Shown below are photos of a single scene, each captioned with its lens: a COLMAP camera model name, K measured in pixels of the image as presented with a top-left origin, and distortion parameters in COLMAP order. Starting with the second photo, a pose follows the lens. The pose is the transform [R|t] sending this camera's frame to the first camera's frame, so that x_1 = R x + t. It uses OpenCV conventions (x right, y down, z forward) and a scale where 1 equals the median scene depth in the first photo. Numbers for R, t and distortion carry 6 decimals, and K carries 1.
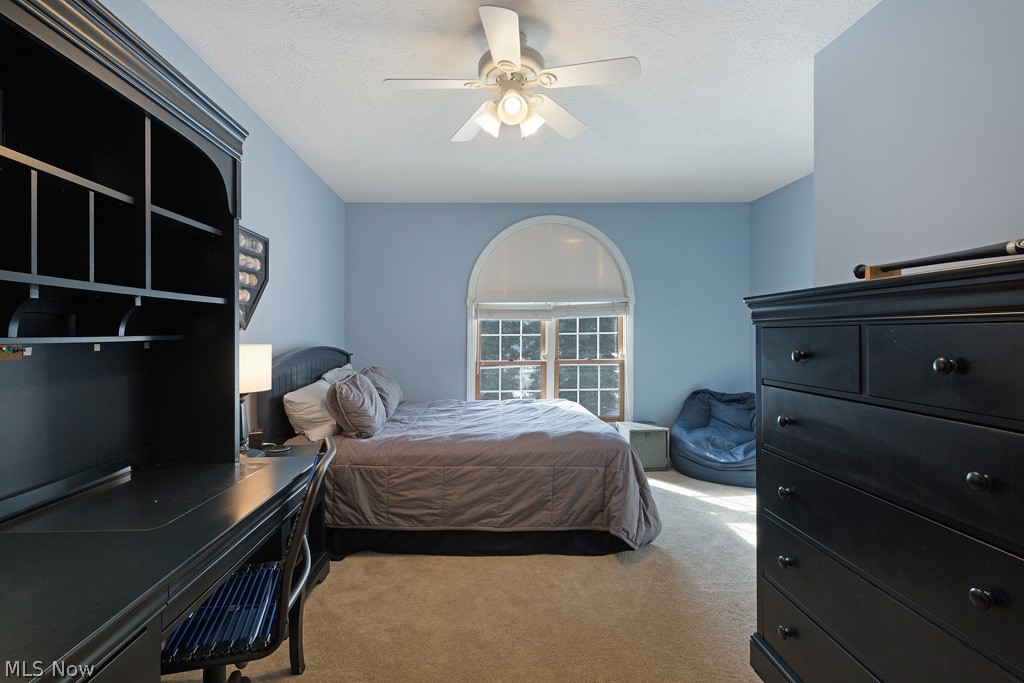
lens RADIAL K [[456.0, 0, 514.3], [0, 456.0, 337.7], [0, 0, 1]] dist [-0.000035, -0.001084]
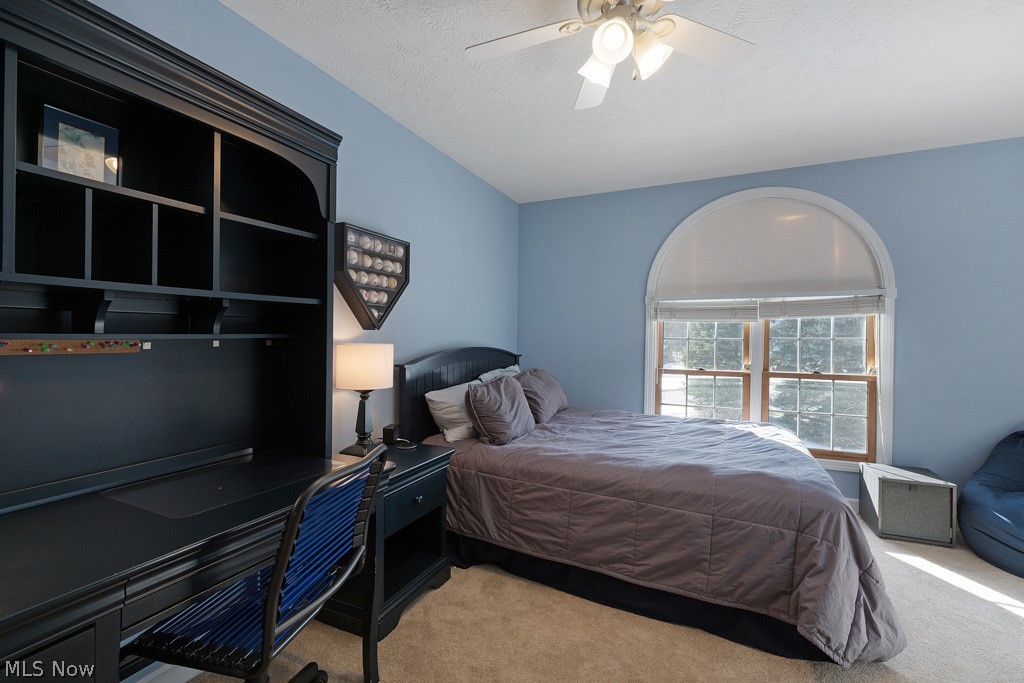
lens RADIAL K [[456.0, 0, 508.5], [0, 456.0, 335.1], [0, 0, 1]] dist [-0.000035, -0.001084]
pose [[0.874449, 0.012911, -0.484946, 0.153122], [-0.017754, 0.999828, -0.005395, -0.003496], [0.484793, 0.013327, 0.874527, 0.181153]]
